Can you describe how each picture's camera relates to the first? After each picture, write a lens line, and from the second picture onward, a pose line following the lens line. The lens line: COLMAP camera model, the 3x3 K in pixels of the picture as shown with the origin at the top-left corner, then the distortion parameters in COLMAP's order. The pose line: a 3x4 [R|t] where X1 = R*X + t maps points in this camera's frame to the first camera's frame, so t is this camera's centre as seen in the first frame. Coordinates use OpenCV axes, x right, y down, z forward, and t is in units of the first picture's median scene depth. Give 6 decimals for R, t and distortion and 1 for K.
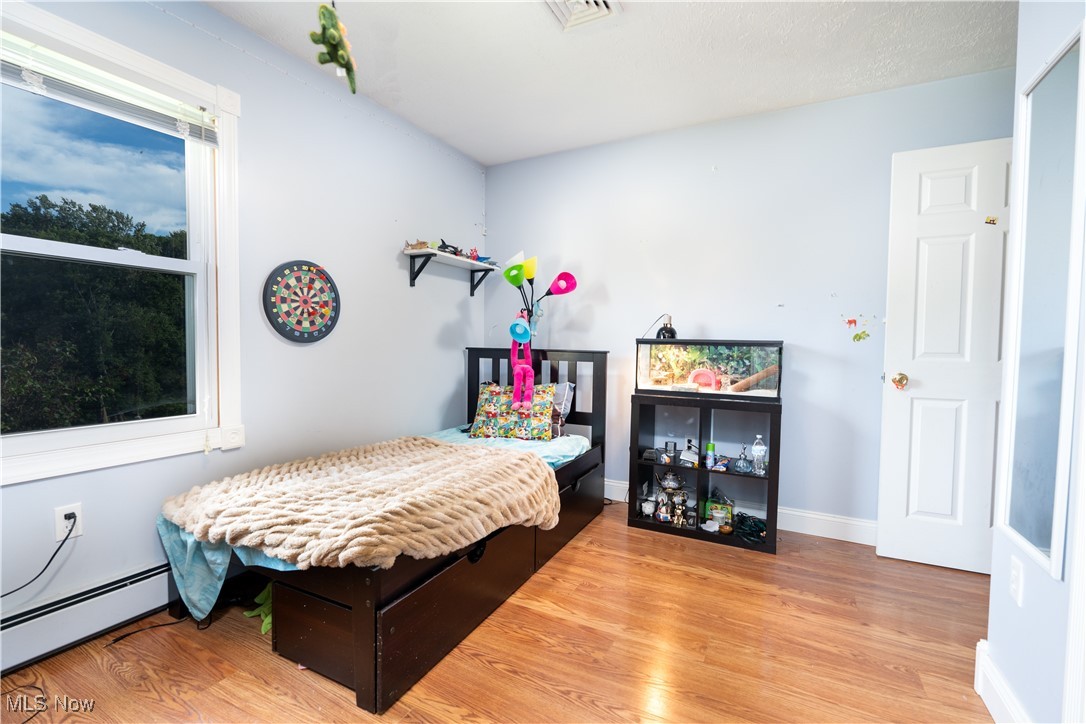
lens RADIAL K [[479.4, 0, 543.0], [0, 479.4, 362.0], [0, 0, 1]] dist [-0.000463, -0.000032]
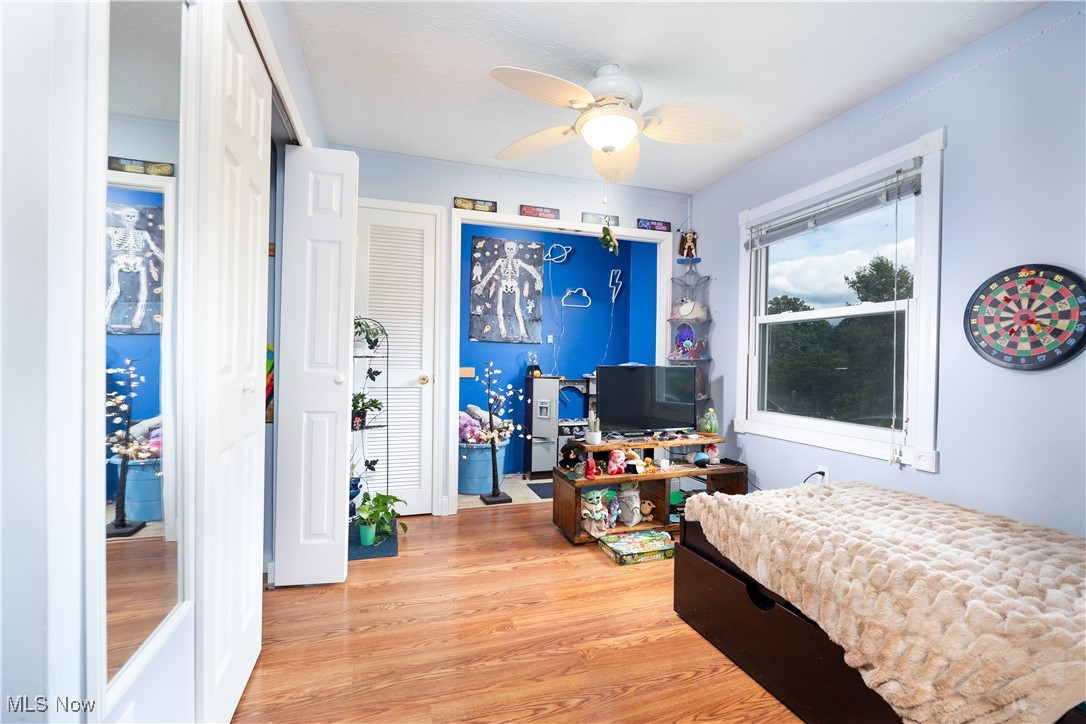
lens RADIAL K [[479.4, 0, 543.0], [0, 479.4, 362.0], [0, 0, 1]] dist [-0.000463, -0.000032]
pose [[-0.696583, -0.019301, -0.717217, 0.610966], [-0.047489, 0.998686, 0.019248, -0.032555], [0.715903, 0.047468, -0.696584, 1.006640]]
